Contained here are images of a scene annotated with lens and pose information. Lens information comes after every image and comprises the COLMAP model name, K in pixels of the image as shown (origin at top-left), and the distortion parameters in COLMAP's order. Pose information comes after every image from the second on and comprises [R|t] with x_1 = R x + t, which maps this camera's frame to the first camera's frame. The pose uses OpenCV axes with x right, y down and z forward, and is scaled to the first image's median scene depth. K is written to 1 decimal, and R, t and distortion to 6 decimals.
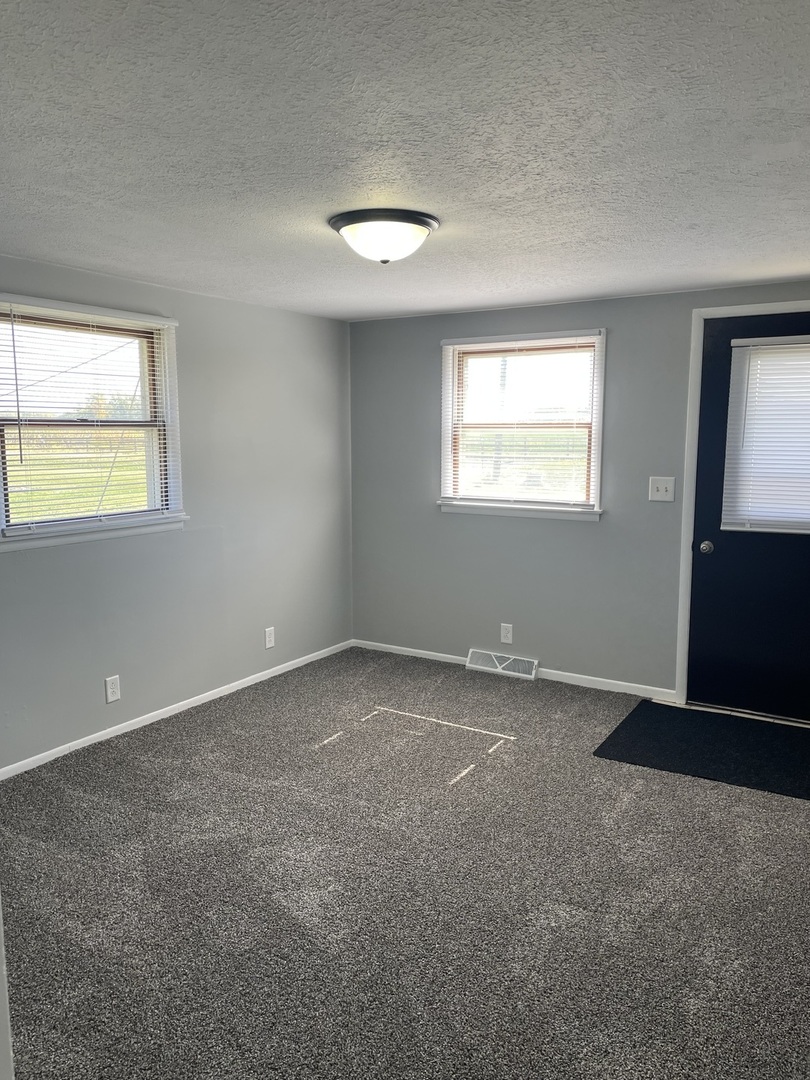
lens RADIAL K [[819.0, 0, 405.0], [0, 819.0, 540.0], [0, 0, 1]] dist [0.008135, 0.000973]
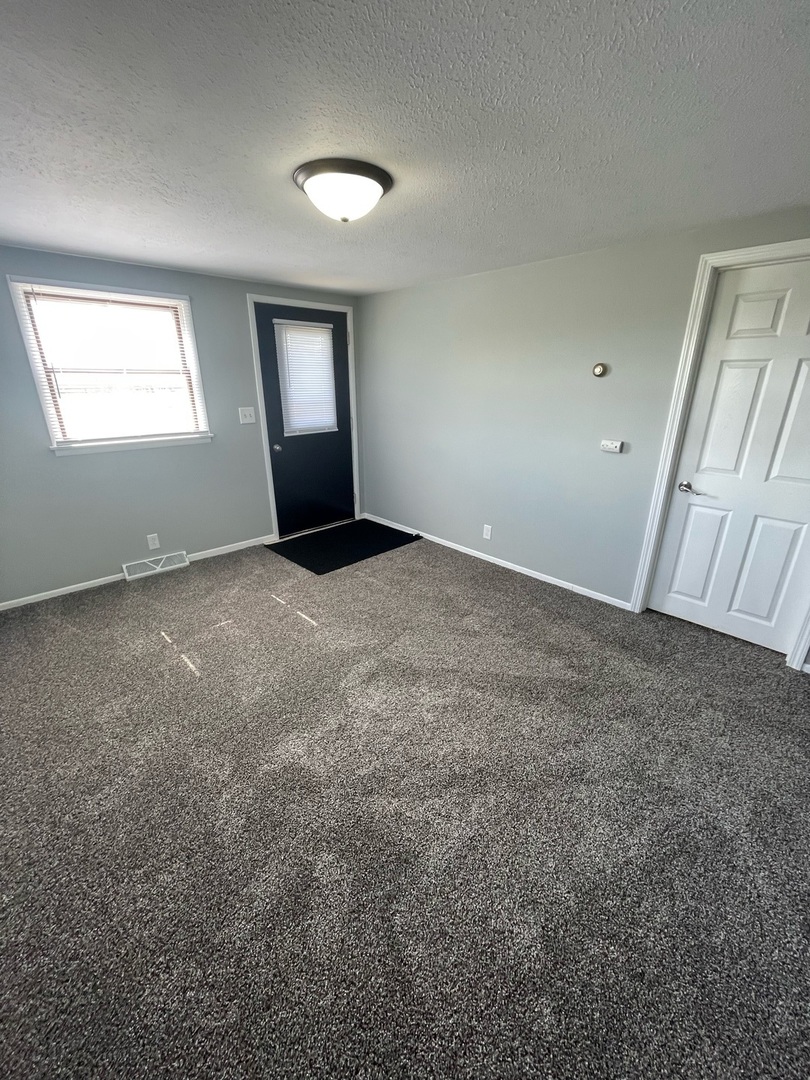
lens RADIAL K [[435.7, 0, 405.0], [0, 435.7, 540.0], [0, 0, 1]] dist [-0.000787, 0.000032]
pose [[0.244921, -0.338466, 0.908545, -0.439022], [0.120432, 0.940449, 0.317886, -0.064545], [-0.962034, 0.031561, 0.271097, 0.468125]]
